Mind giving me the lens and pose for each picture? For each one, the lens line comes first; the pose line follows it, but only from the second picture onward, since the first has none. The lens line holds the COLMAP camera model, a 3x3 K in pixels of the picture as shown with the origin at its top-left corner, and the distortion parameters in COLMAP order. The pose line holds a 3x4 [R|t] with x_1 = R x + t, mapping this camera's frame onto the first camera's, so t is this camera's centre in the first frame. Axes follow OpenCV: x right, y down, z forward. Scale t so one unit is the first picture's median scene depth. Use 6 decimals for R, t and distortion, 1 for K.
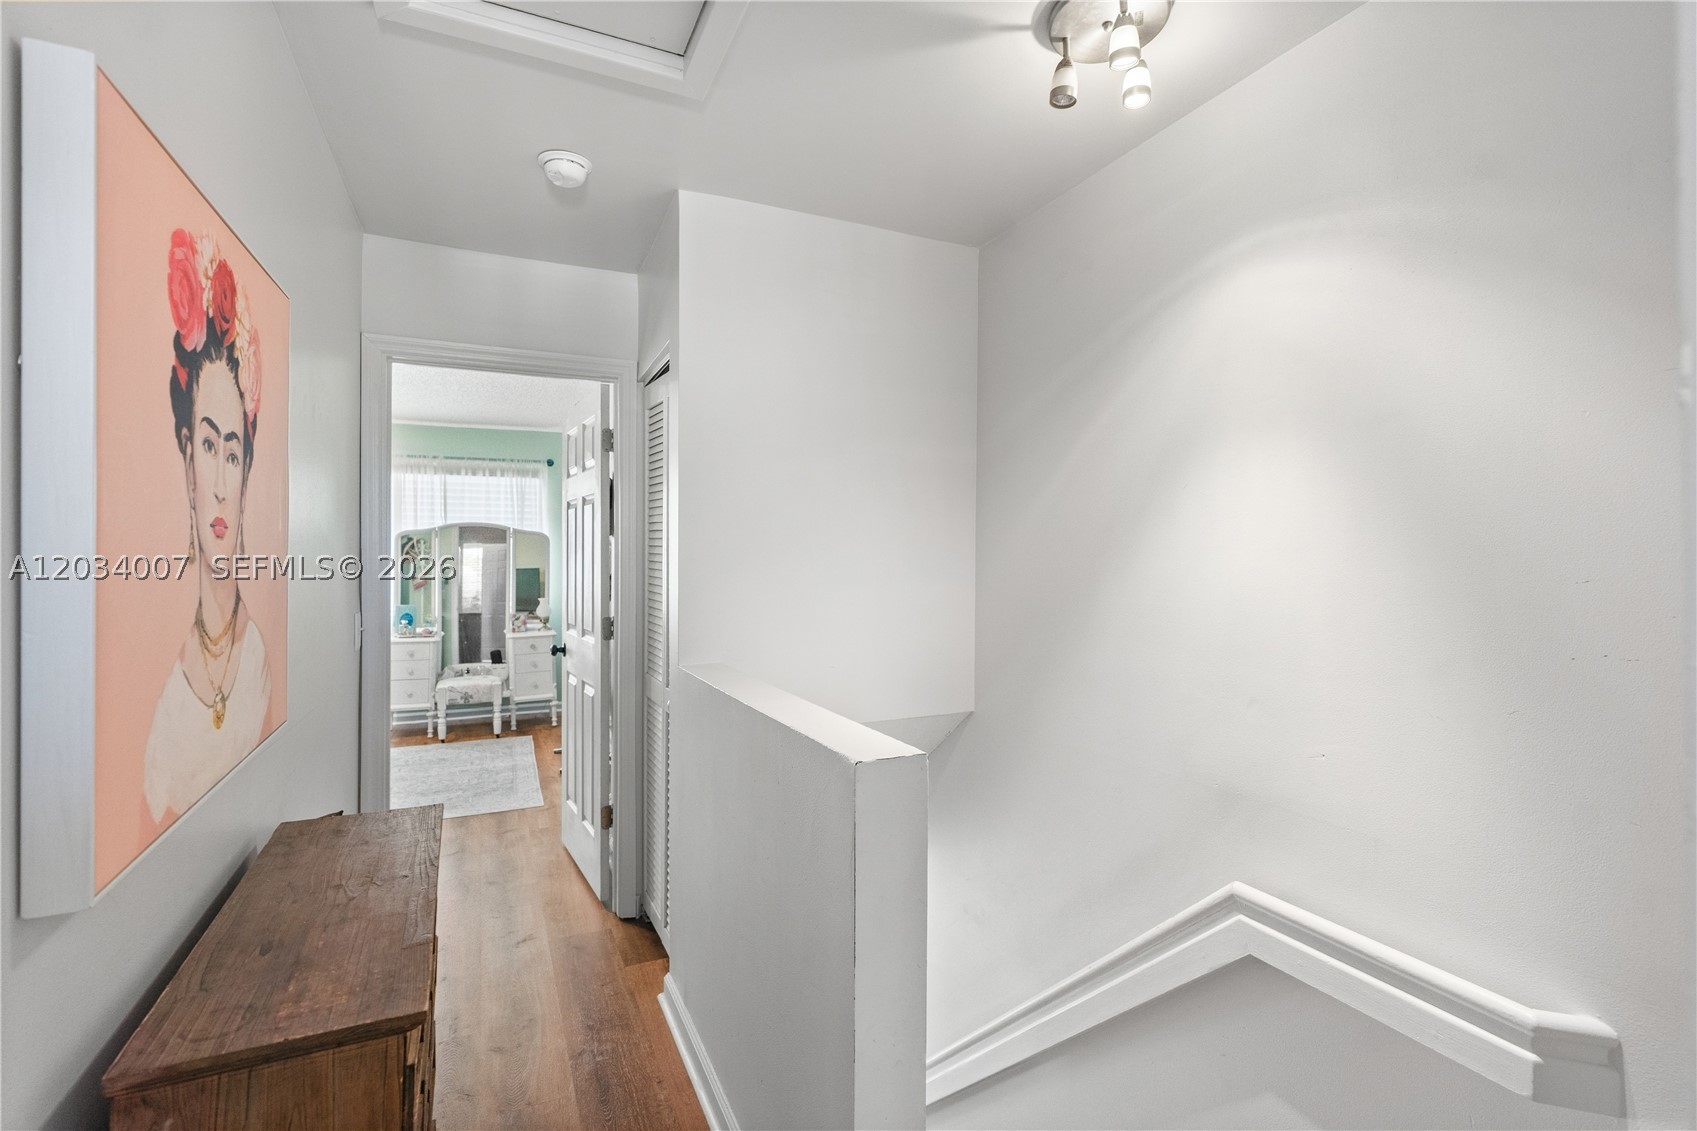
lens RADIAL K [[769.5, 0, 850.9], [0, 769.5, 552.9], [0, 0, 1]] dist [-0.000751, 0.001618]
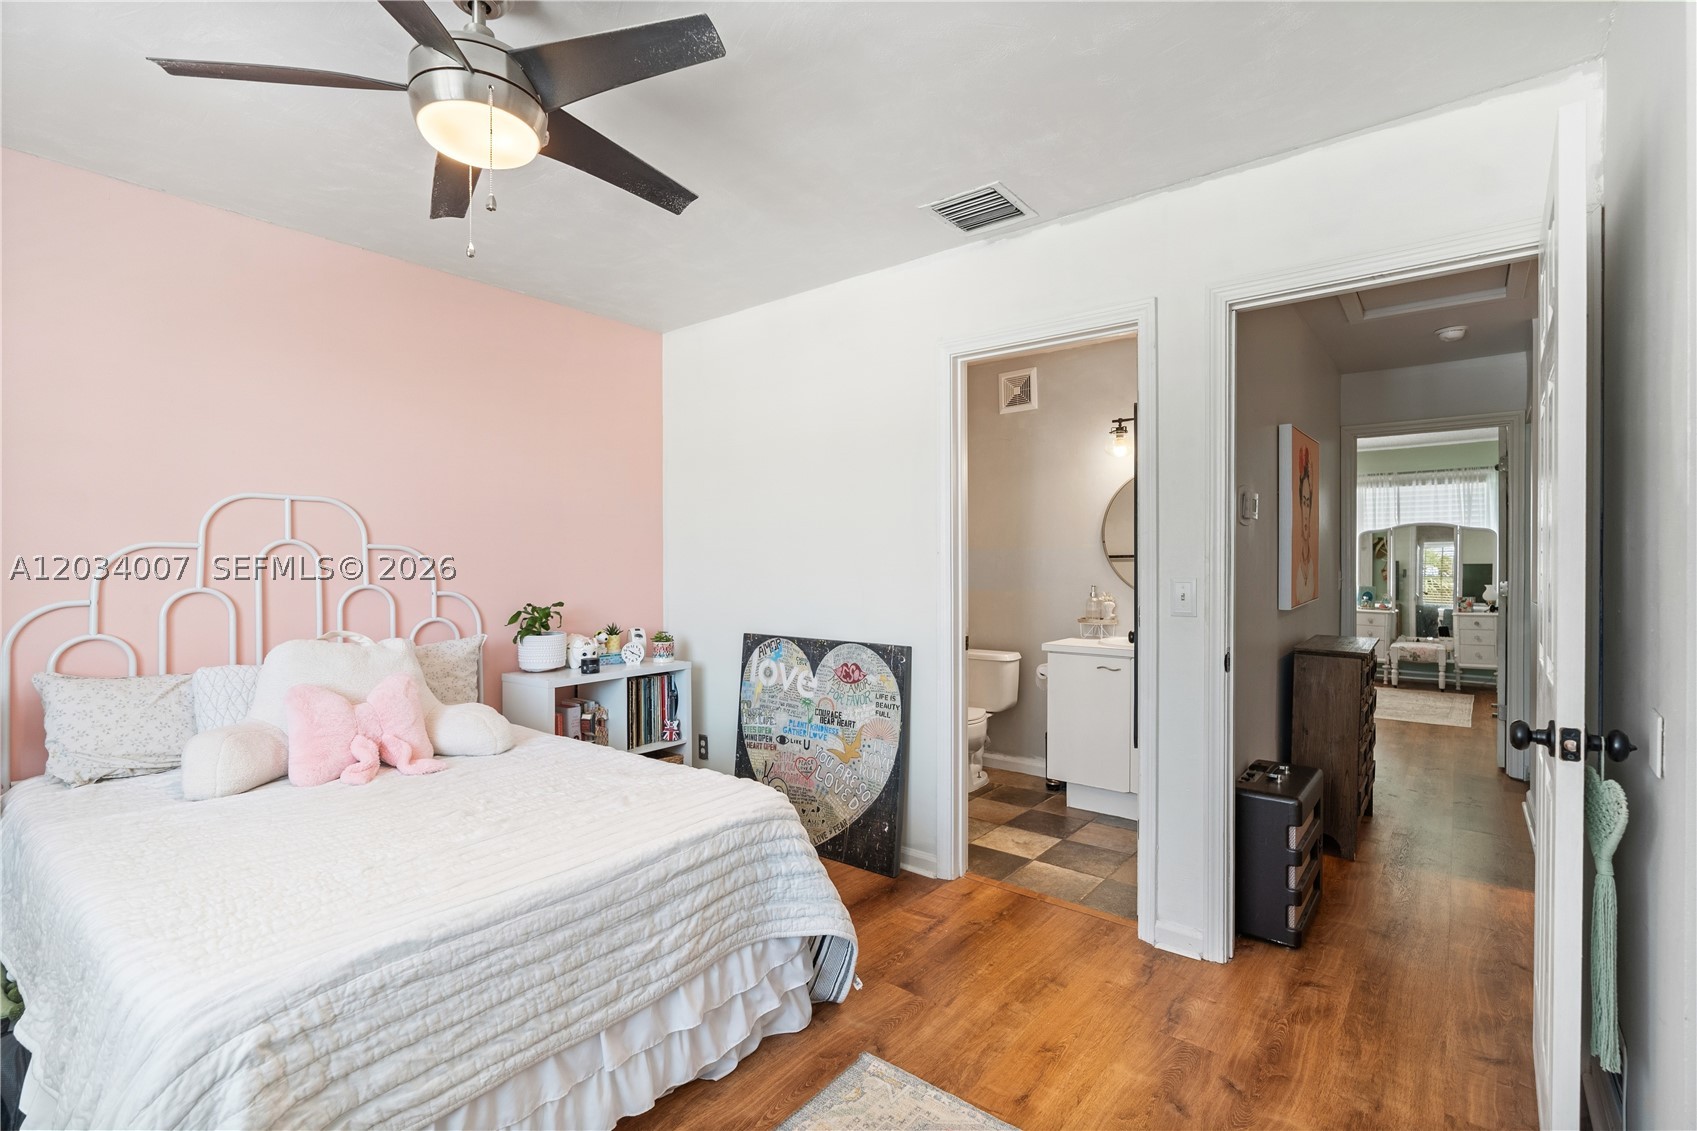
lens RADIAL K [[765.0, 0, 854.1], [0, 765.0, 563.2], [0, 0, 1]] dist [-0.000059, 0.000482]
pose [[0.436224, 0.002290, -0.899835, 0.226279], [0.001045, 0.999995, 0.003052, 0.021982], [0.899838, -0.002272, 0.436219, -0.376813]]
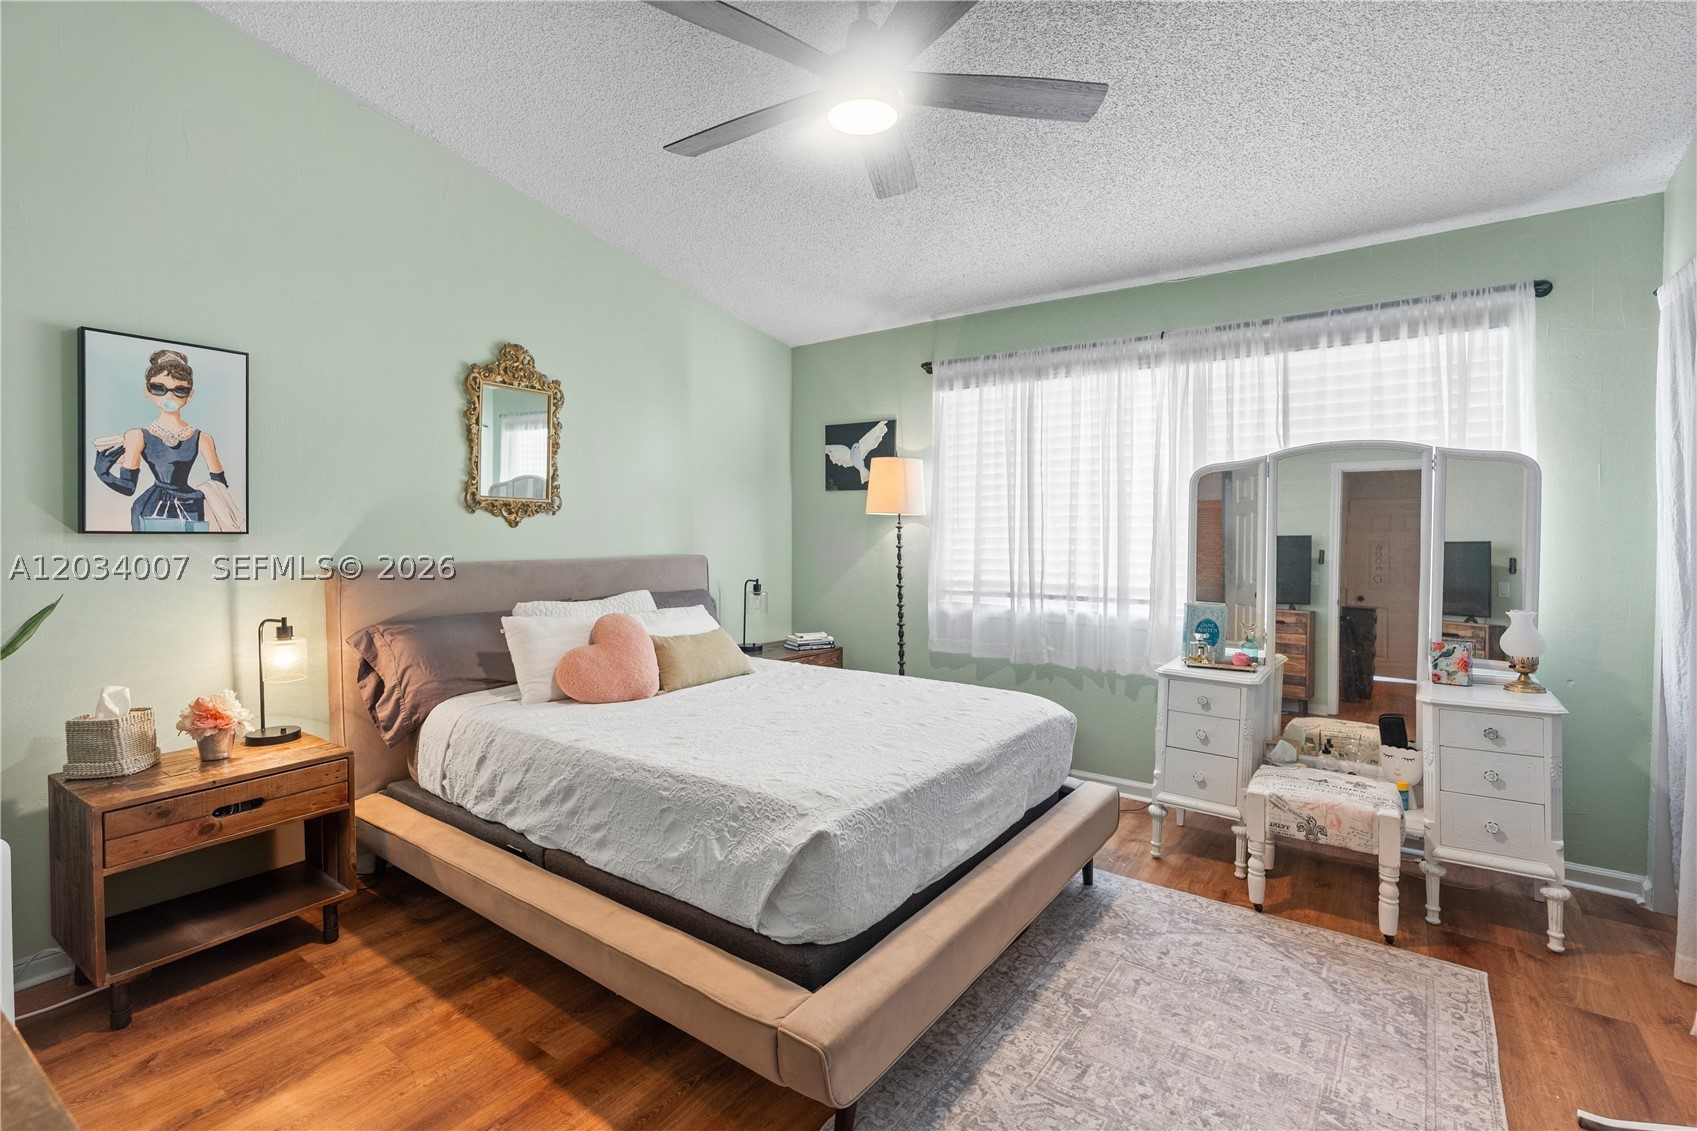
lens RADIAL K [[764.1, 0, 852.2], [0, 764.1, 545.2], [0, 0, 1]] dist [-0.001588, -0.000101]
pose [[0.481982, 0.015853, -0.876038, -0.219688], [0.000721, 0.999829, 0.018490, 0.016012], [0.876181, -0.009544, 0.481888, 0.500791]]
